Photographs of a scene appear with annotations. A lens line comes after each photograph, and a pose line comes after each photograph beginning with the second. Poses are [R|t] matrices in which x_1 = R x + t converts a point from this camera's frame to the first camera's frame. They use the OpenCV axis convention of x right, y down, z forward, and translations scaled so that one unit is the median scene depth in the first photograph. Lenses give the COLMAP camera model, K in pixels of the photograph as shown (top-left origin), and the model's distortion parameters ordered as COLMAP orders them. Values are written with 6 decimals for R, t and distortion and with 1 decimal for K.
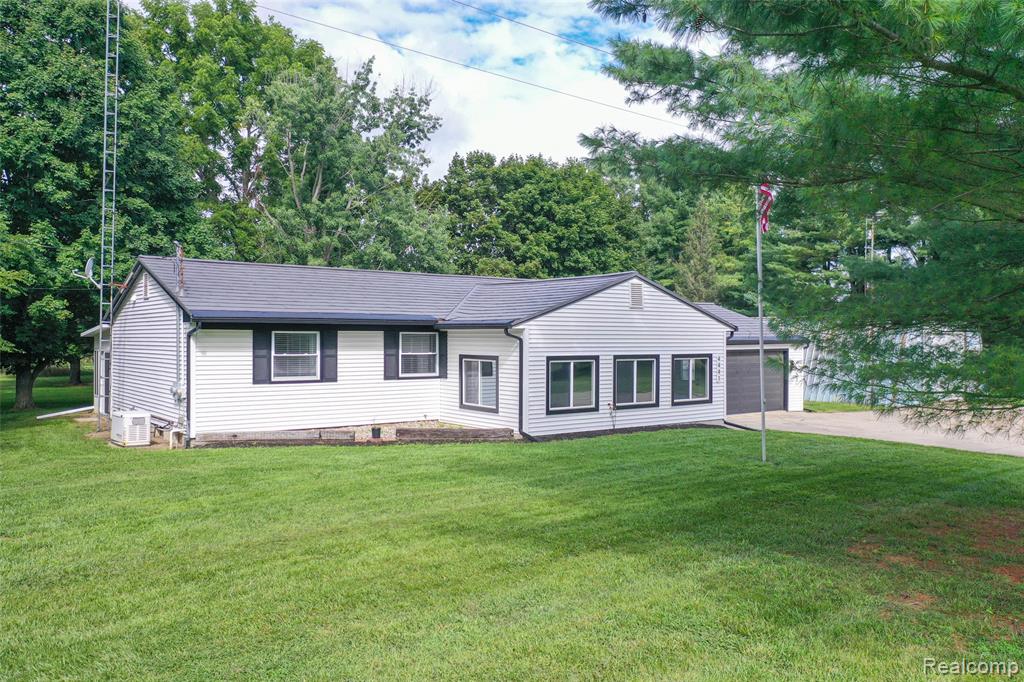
lens RADIAL K [[806.4, 0, 512.0], [0, 806.4, 341.0], [0, 0, 1]] dist [0.007063, 0.001113]
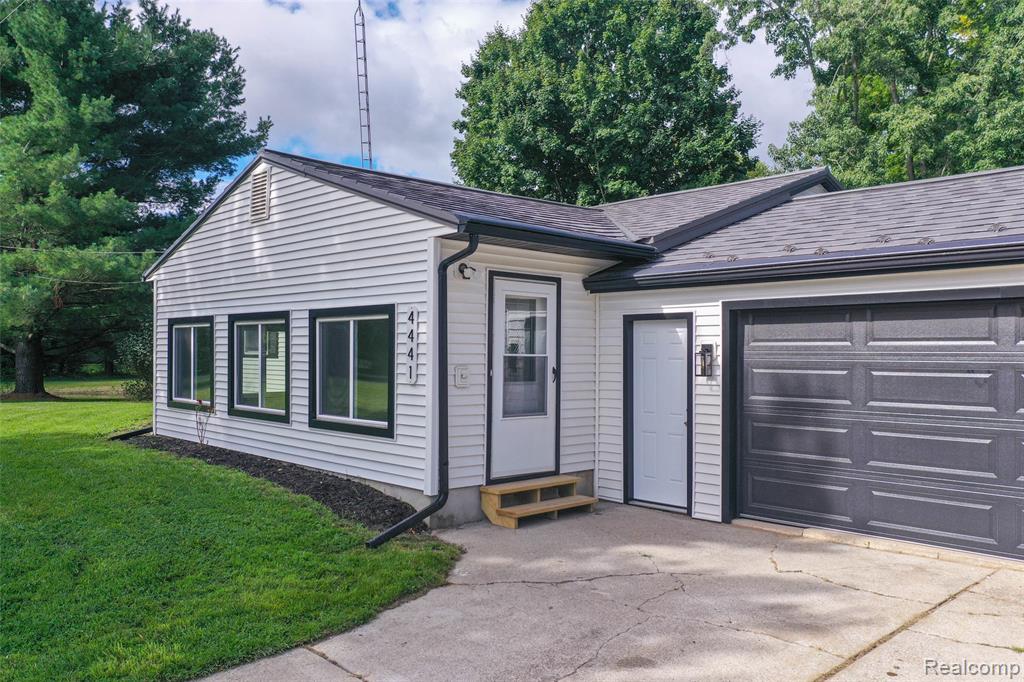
lens RADIAL K [[807.6, 0, 507.2], [0, 807.6, 337.3], [0, 0, 1]] dist [0.001909, 0.006396]
pose [[0.107071, -0.016707, -0.994111, 0.704509], [-0.005325, 0.999835, -0.017377, 0.042113], [0.994237, 0.007154, 0.106964, 1.153851]]
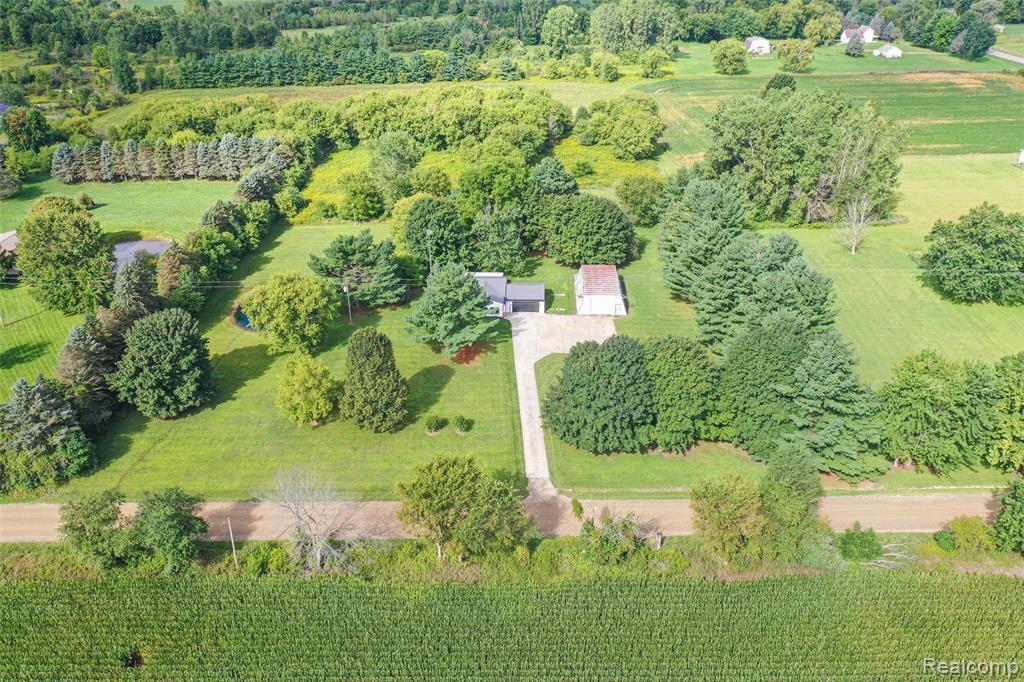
lens RADIAL K [[807.6, 0, 507.2], [0, 807.6, 337.3], [0, 0, 1]] dist [0.001909, 0.006396]
pose [[0.761011, 0.289621, -0.580501, 4.803863], [0.009001, 0.890015, 0.455842, -3.175643], [0.648676, -0.352126, 0.674705, -4.005532]]
